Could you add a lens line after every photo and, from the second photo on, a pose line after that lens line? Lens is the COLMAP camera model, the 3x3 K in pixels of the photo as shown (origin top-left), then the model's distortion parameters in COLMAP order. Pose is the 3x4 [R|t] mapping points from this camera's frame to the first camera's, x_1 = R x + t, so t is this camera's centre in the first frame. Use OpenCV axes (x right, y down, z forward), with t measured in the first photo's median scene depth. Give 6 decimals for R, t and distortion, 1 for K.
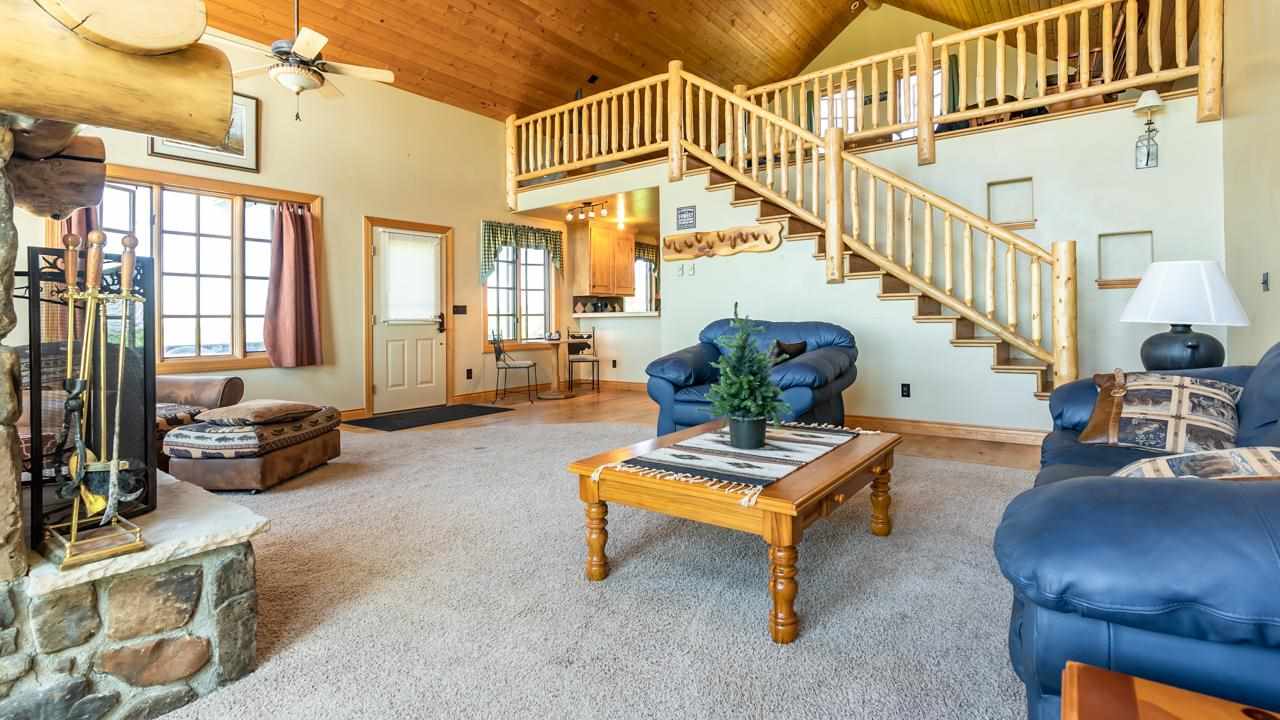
lens RADIAL K [[586.9, 0, 616.5], [0, 586.9, 317.0], [0, 0, 1]] dist [0.018499, 0.000183]
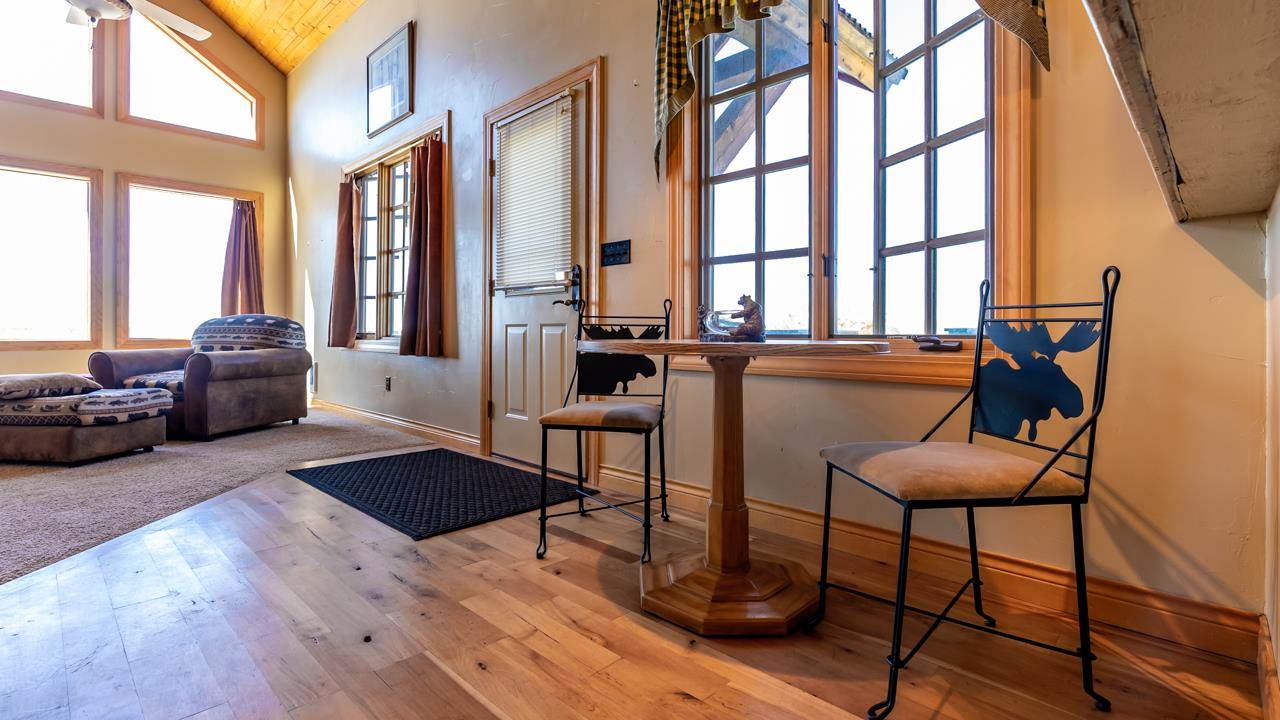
lens RADIAL K [[611.3, 0, 638.9], [0, 611.3, 333.1], [0, 0, 1]] dist [-0.006243, 0.000326]
pose [[-0.117270, 0.004833, -0.993088, 0.159724], [-0.005467, 0.999970, 0.005512, 0.043450], [0.993085, 0.006076, -0.117240, 1.174113]]
